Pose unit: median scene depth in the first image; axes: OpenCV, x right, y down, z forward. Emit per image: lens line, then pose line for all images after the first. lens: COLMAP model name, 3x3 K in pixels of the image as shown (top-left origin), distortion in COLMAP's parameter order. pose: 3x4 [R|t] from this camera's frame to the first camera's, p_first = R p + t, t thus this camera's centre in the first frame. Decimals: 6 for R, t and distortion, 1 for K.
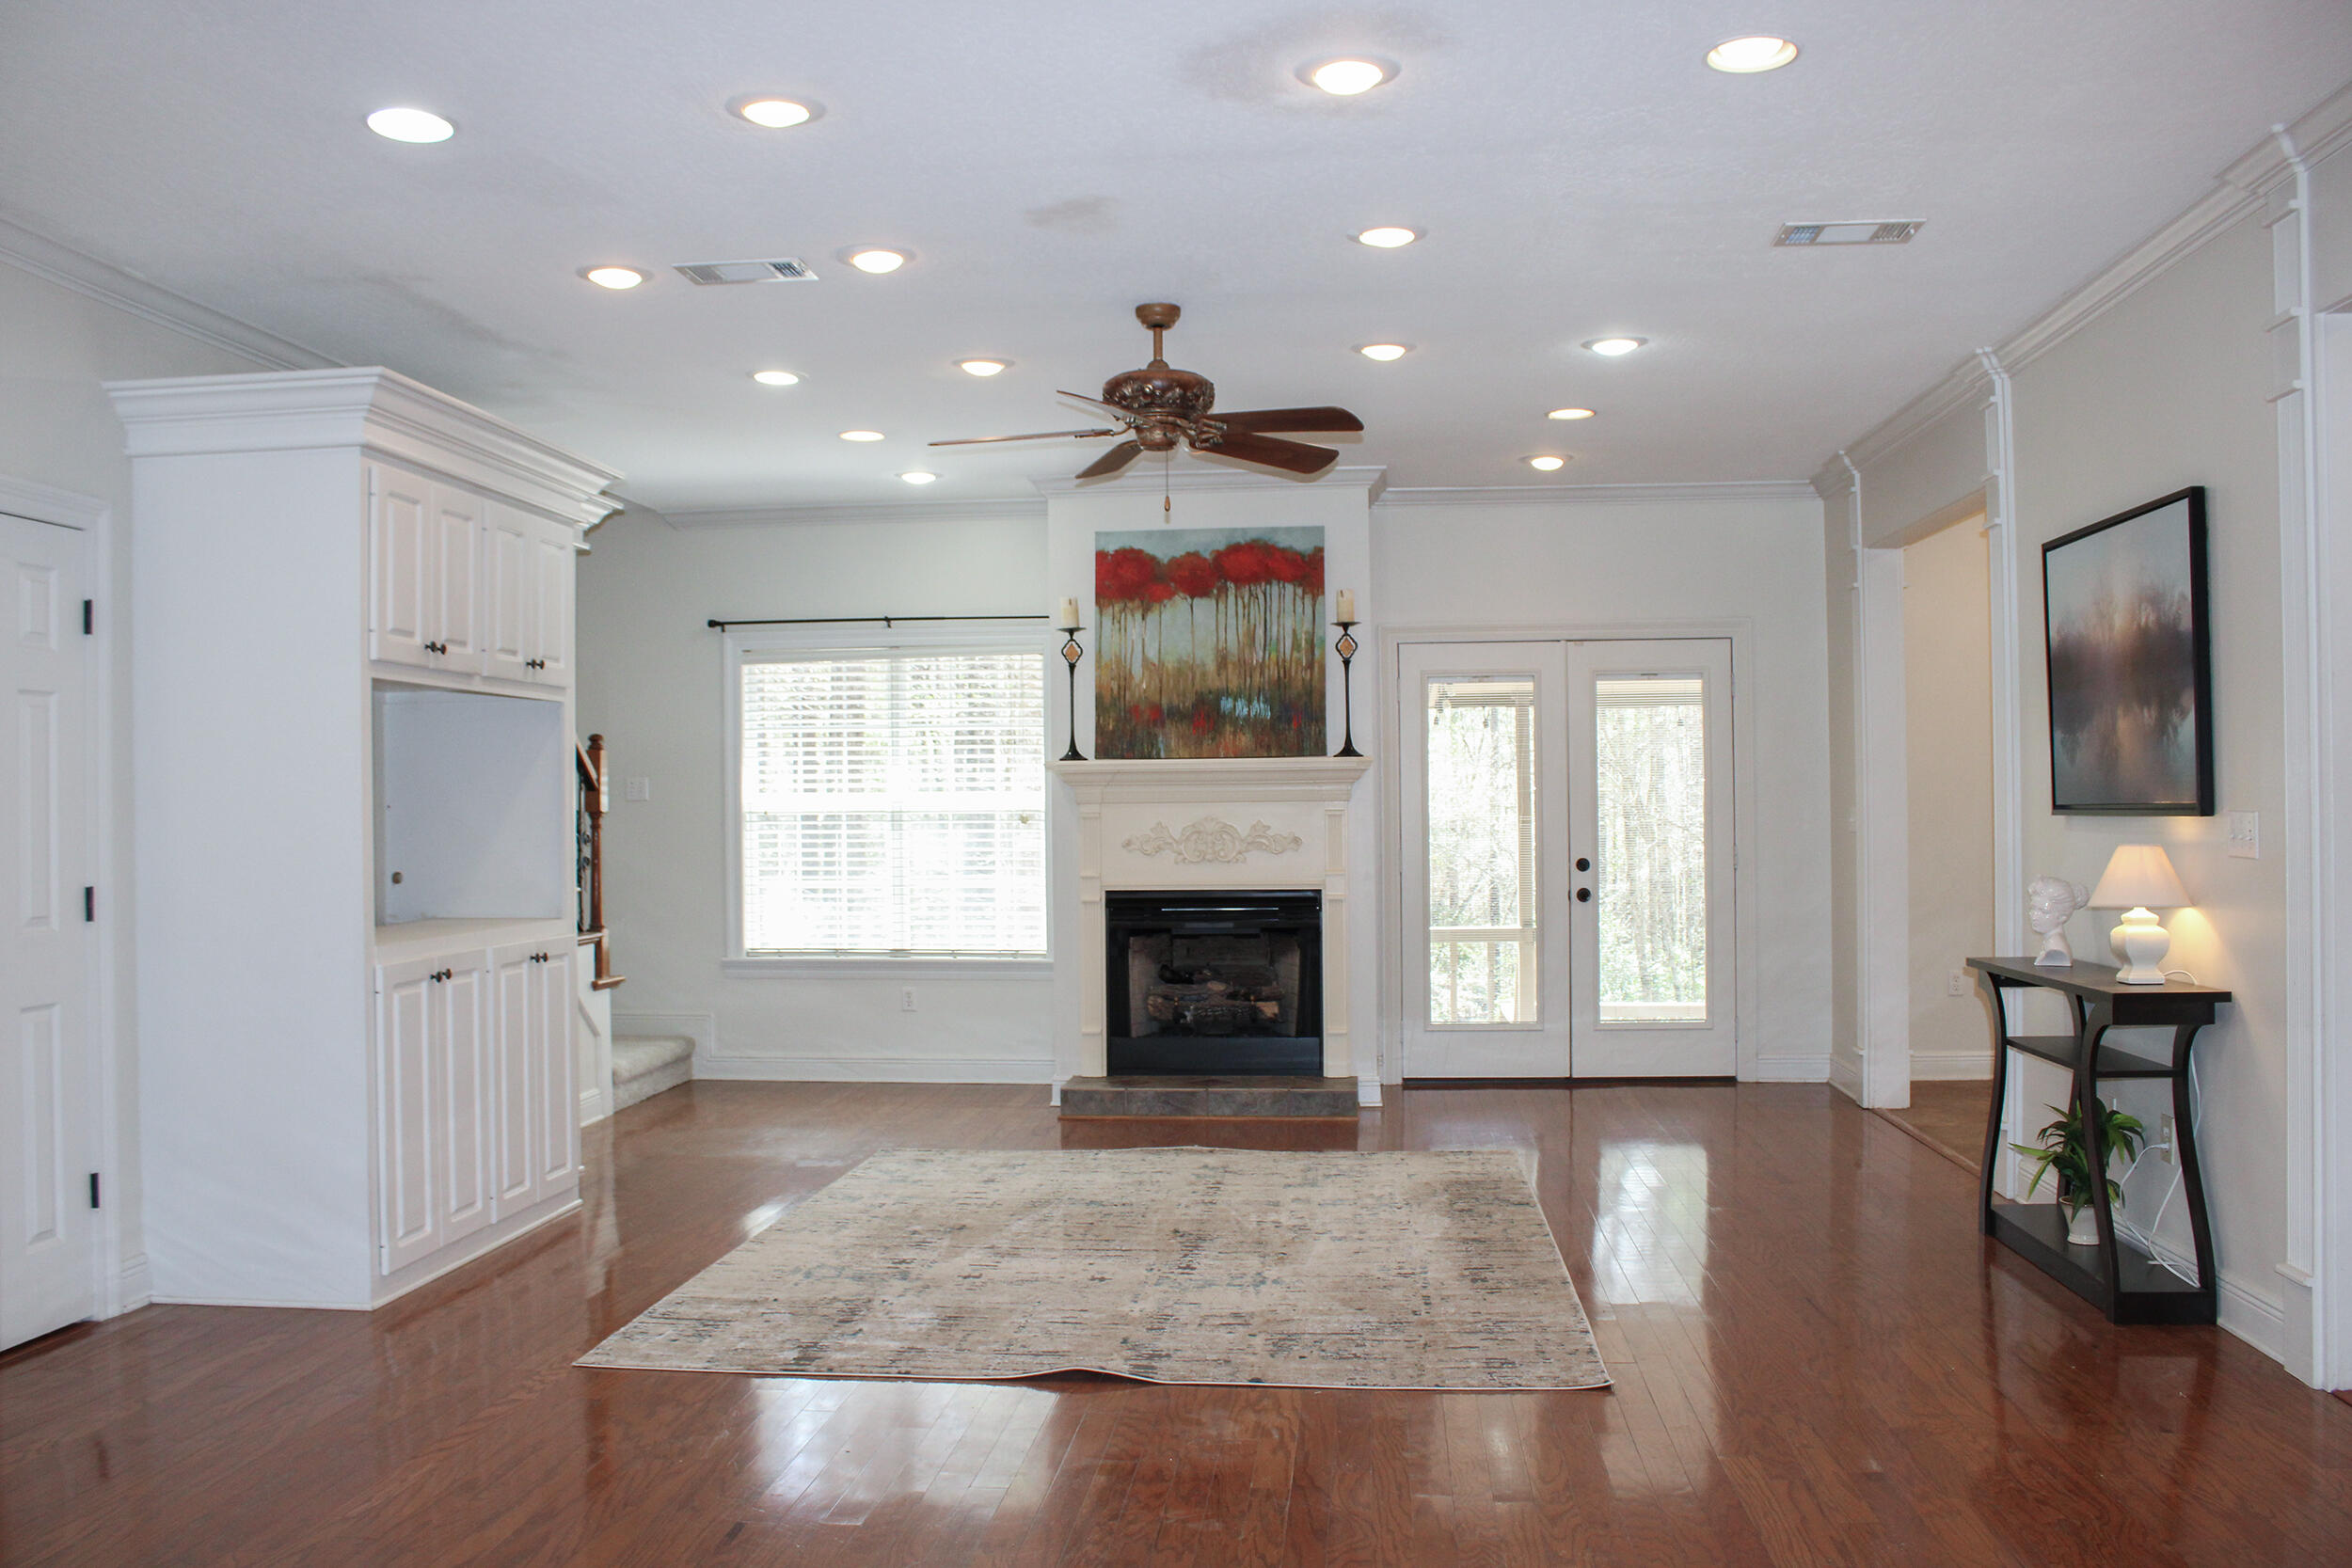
lens RADIAL K [[1973.2, 0, 1176.0], [0, 1973.2, 784.0], [0, 0, 1]] dist [-0.125178, 0.009064]
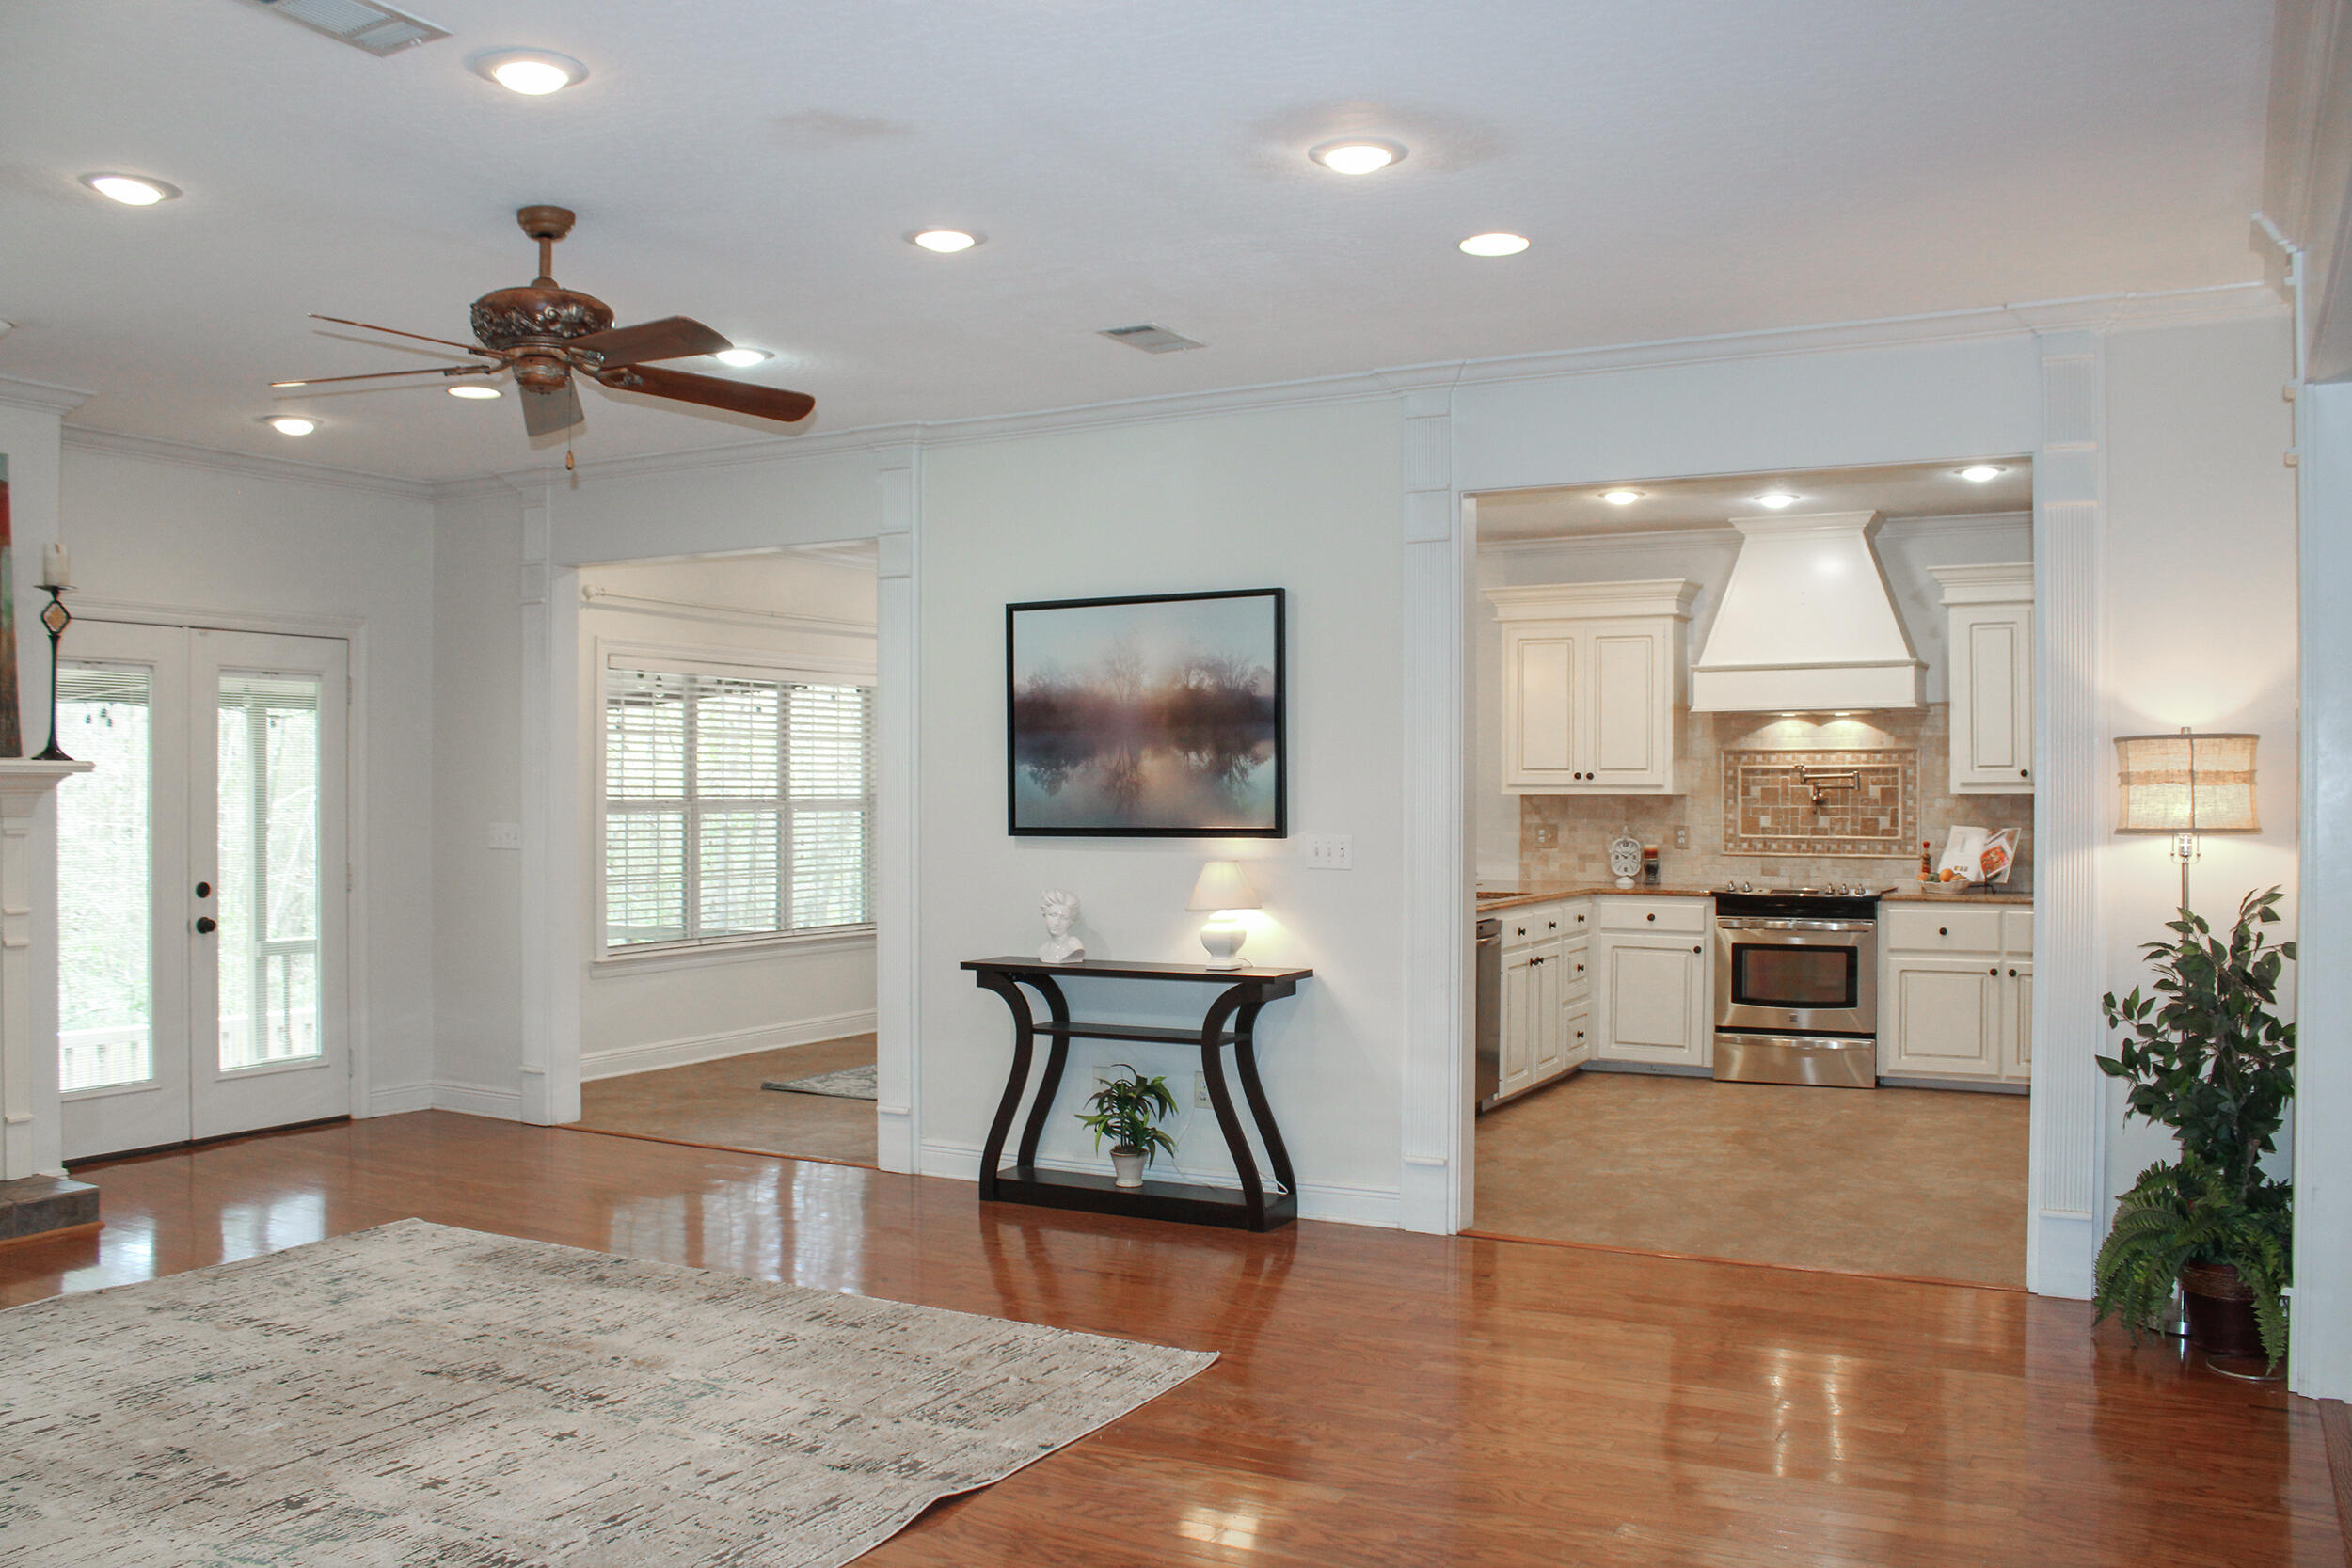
lens RADIAL K [[1973.2, 0, 1176.0], [0, 1973.2, 784.0], [0, 0, 1]] dist [-0.125178, 0.009064]
pose [[0.389190, 0.014406, 0.921045, -0.631416], [-0.014739, 0.999847, -0.009411, -0.005726], [-0.921039, -0.009912, 0.389343, 0.453639]]
